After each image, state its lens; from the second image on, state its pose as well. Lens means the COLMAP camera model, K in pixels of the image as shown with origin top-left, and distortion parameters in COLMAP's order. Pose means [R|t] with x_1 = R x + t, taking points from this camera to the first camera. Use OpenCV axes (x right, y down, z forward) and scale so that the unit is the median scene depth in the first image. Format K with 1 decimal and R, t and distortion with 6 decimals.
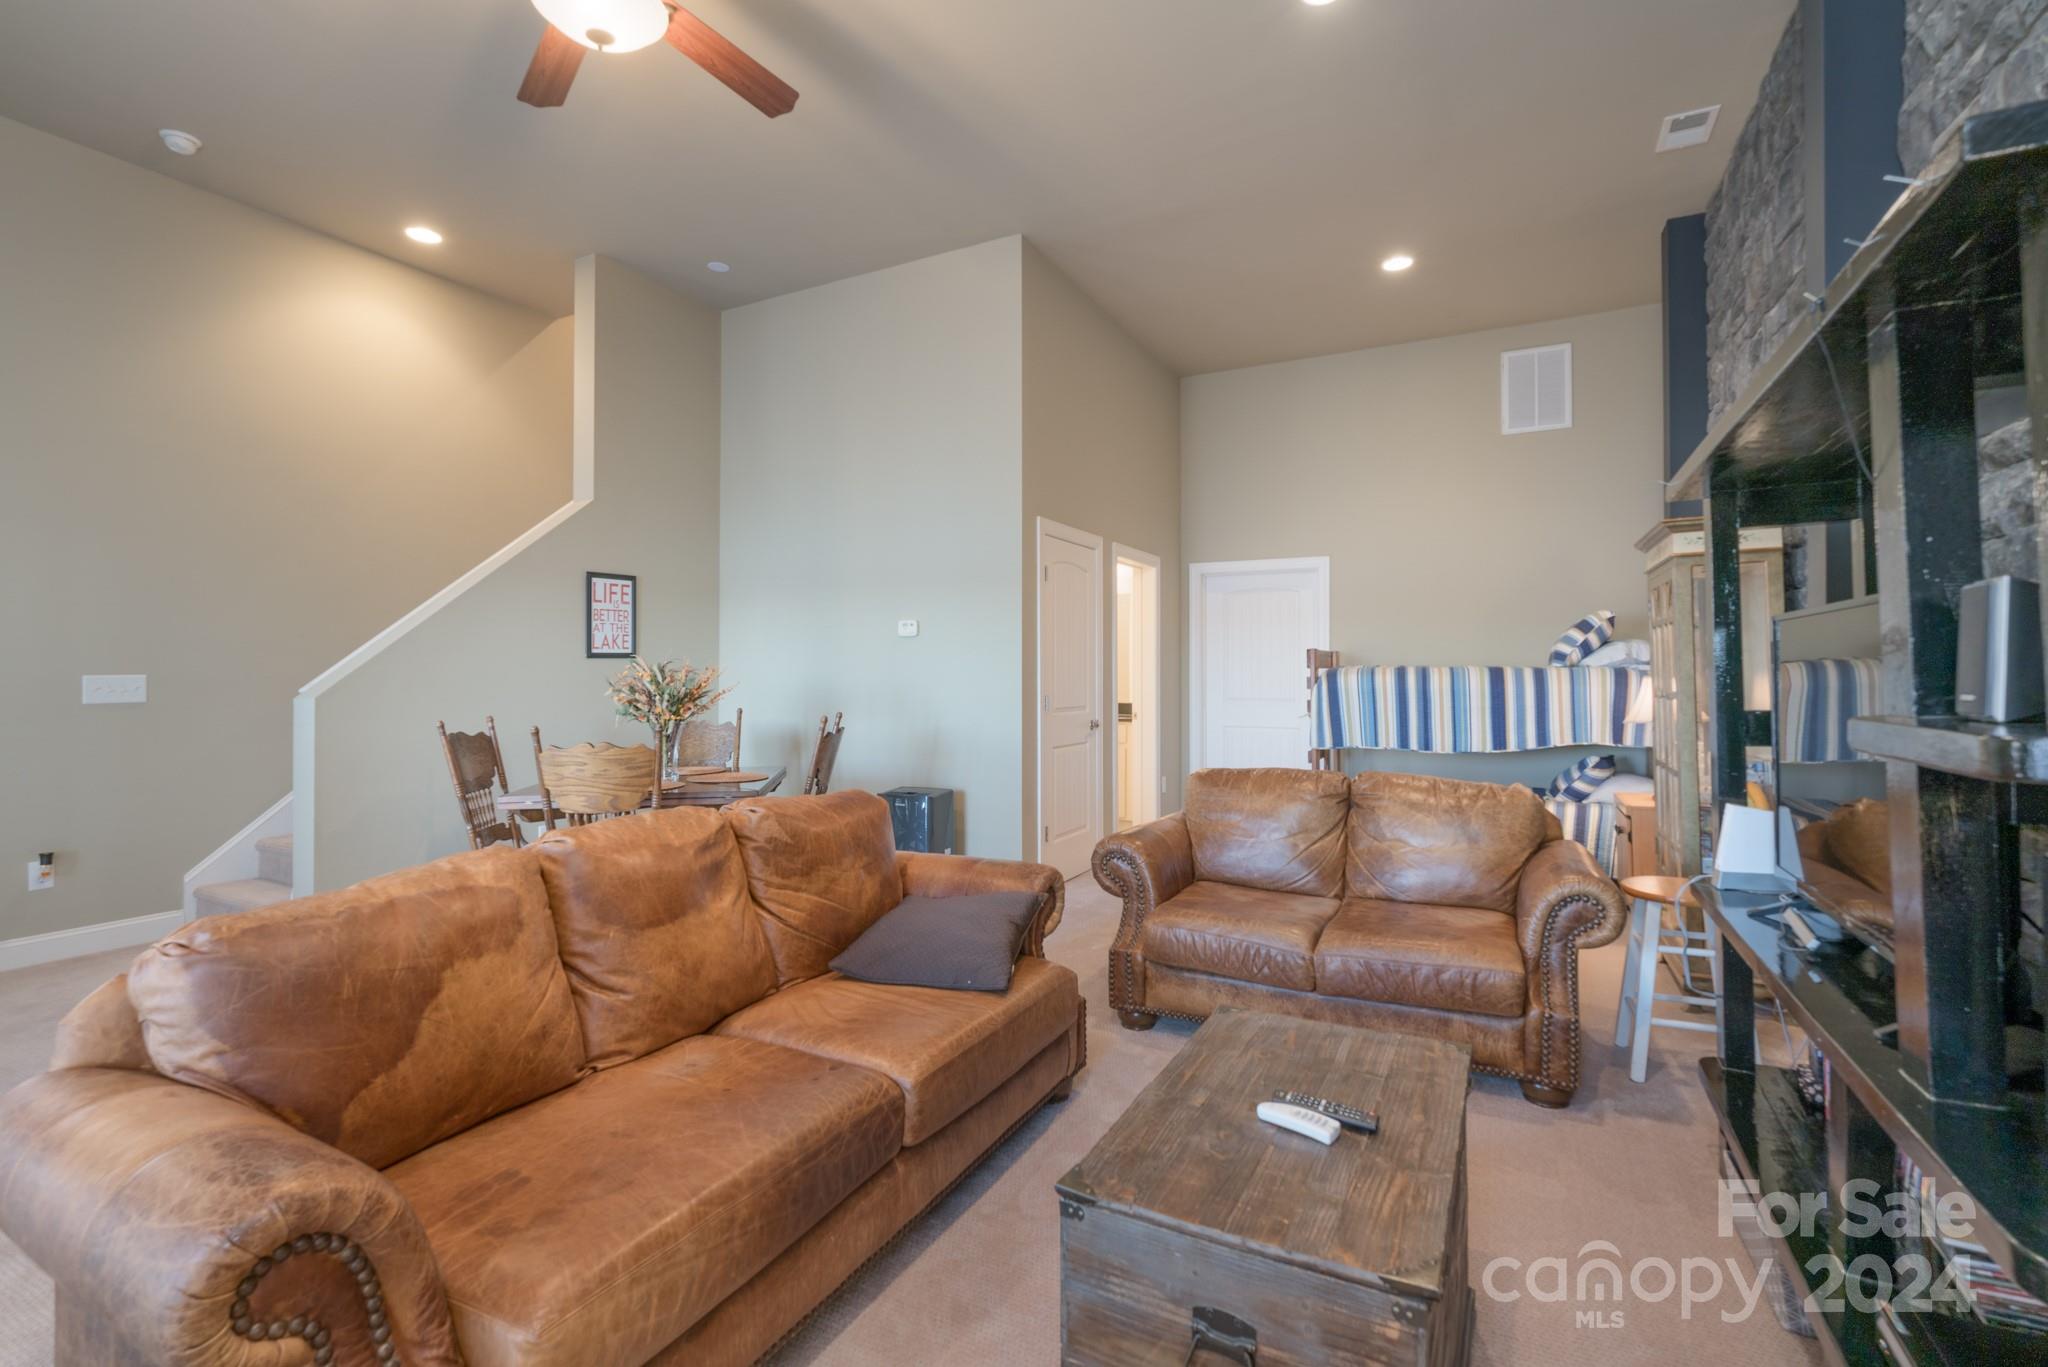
lens RADIAL K [[931.8, 0, 1027.0], [0, 931.8, 659.4], [0, 0, 1]] dist [-0.004367, -0.000321]
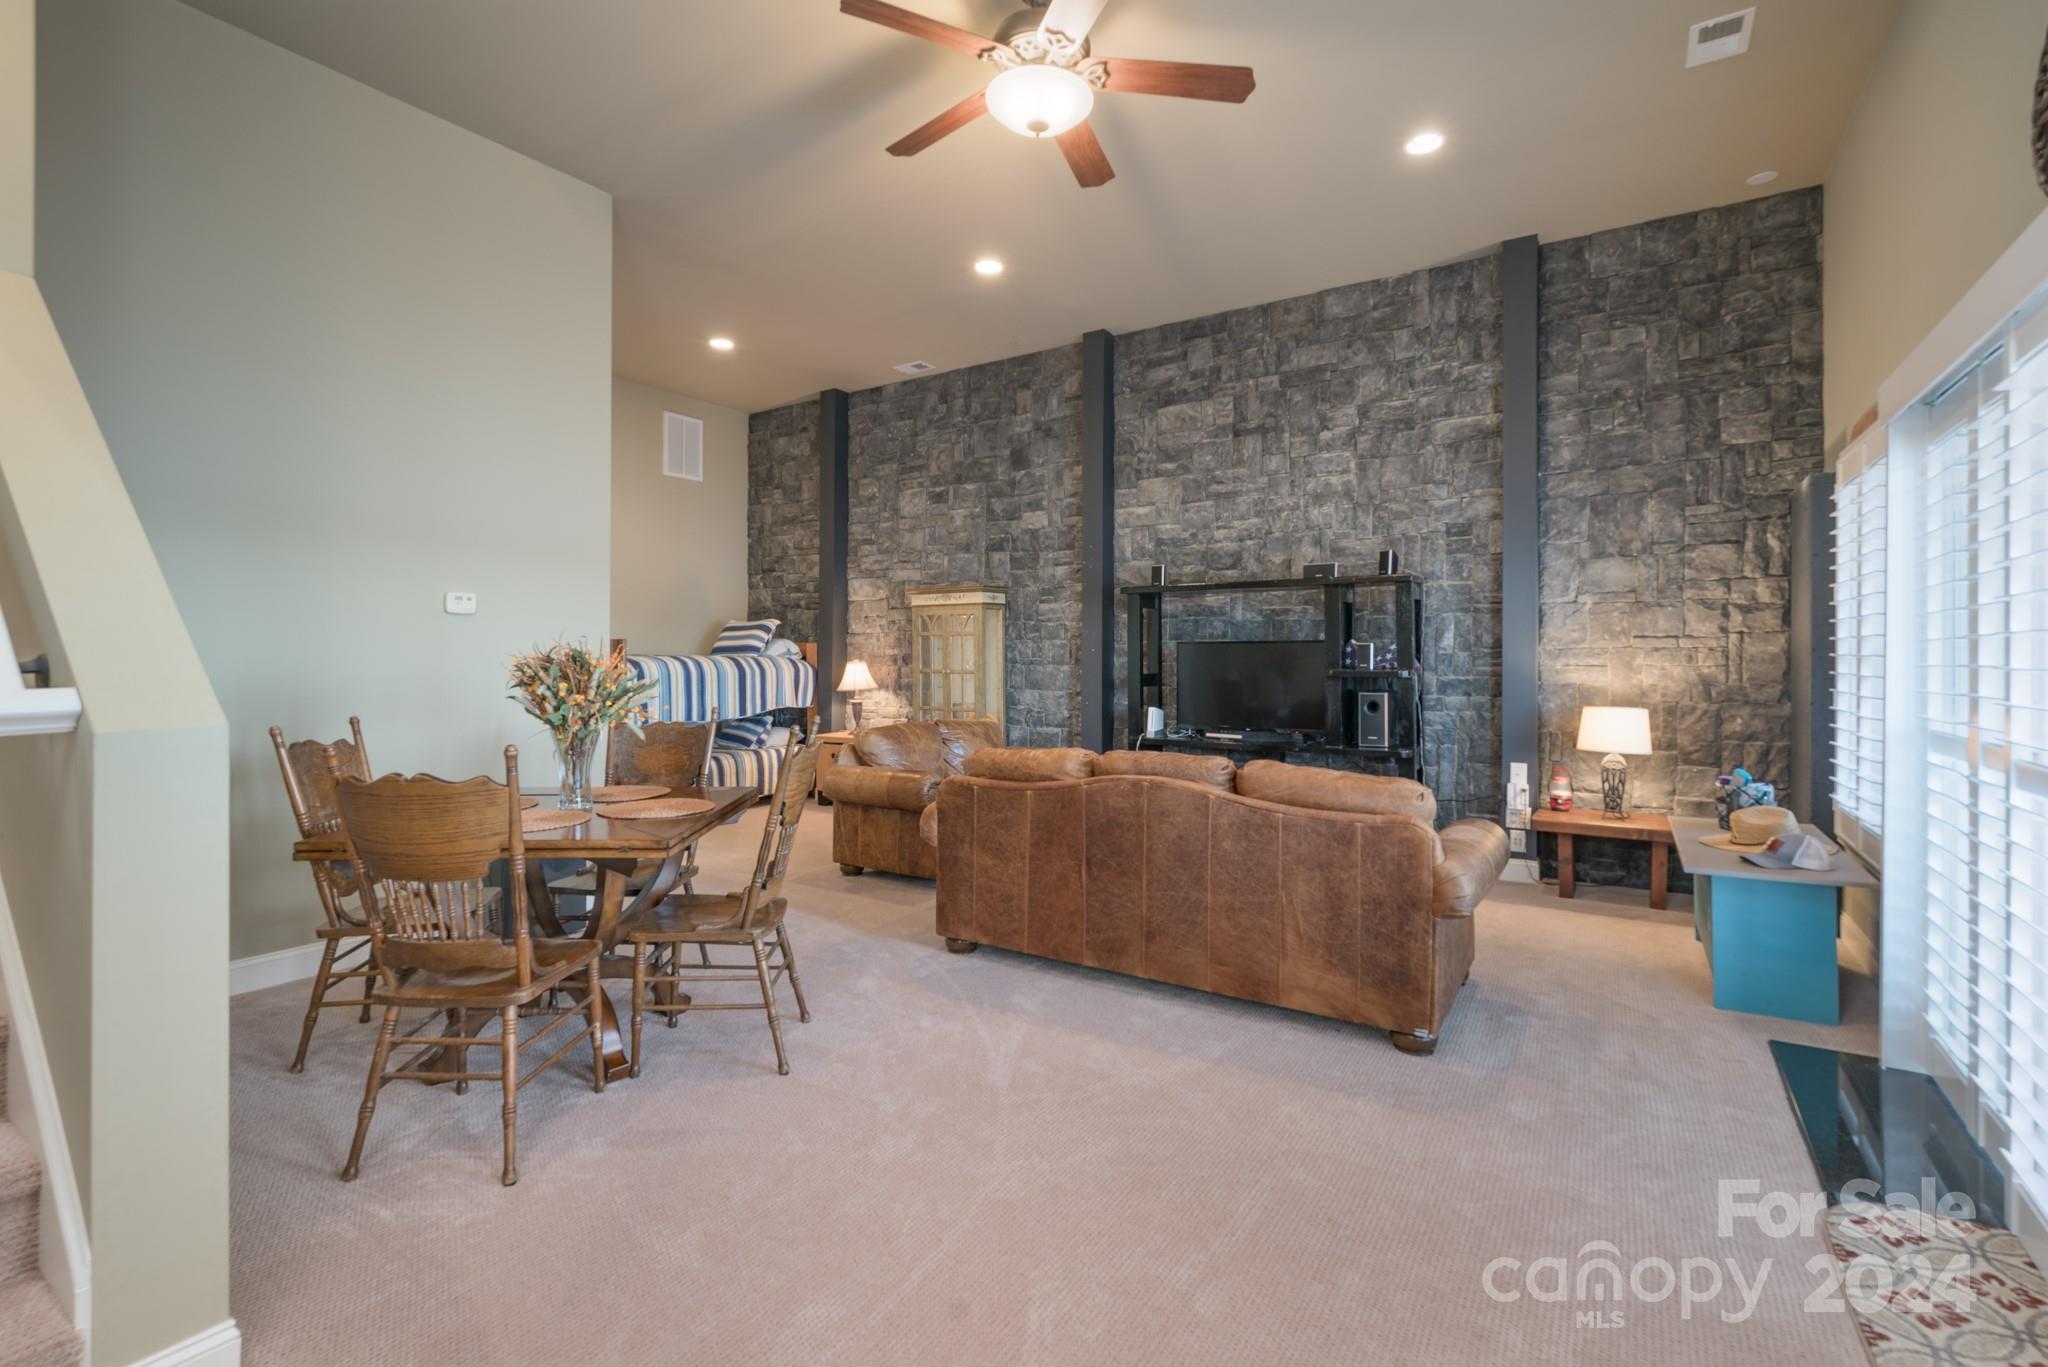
lens RADIAL K [[931.8, 0, 1027.0], [0, 931.8, 659.4], [0, 0, 1]] dist [-0.004367, -0.000321]
pose [[0.088031, 0.002641, 0.996114, -0.819037], [-0.014208, 0.999898, -0.001395, 0.008025], [-0.996016, -0.014030, 0.088059, 0.441167]]
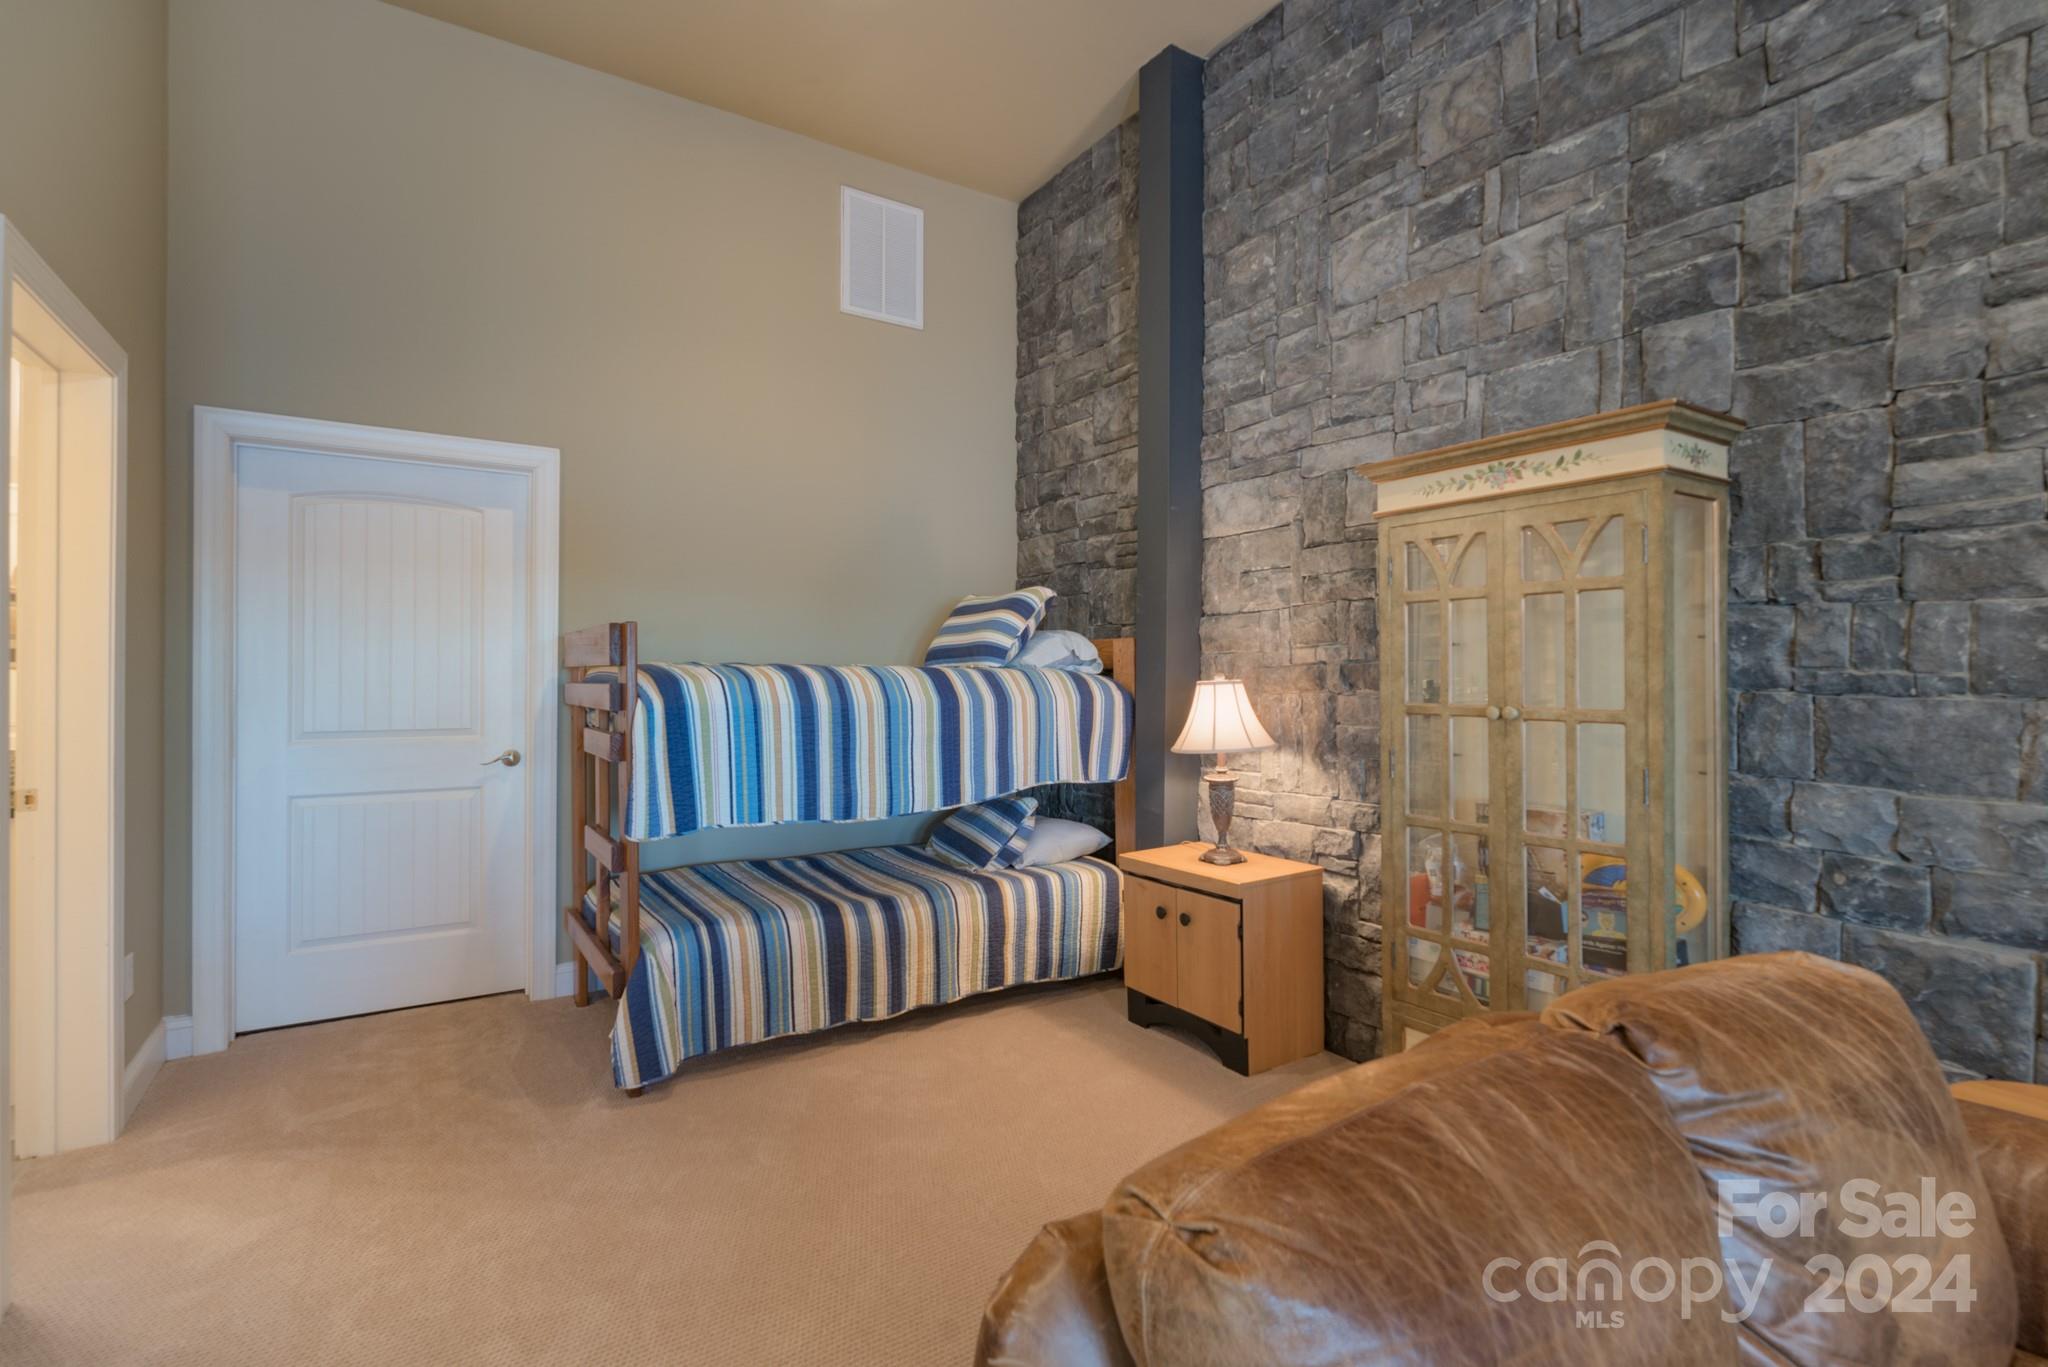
lens RADIAL K [[941.3, 0, 998.8], [0, 941.3, 671.5], [0, 0, 1]] dist [-0.003847, 0.000188]
pose [[0.504692, 0.007047, 0.863271, 0.000677], [-0.014305, 0.999898, 0.000200, 0.009661], [-0.863181, -0.012450, 0.504741, 0.649506]]
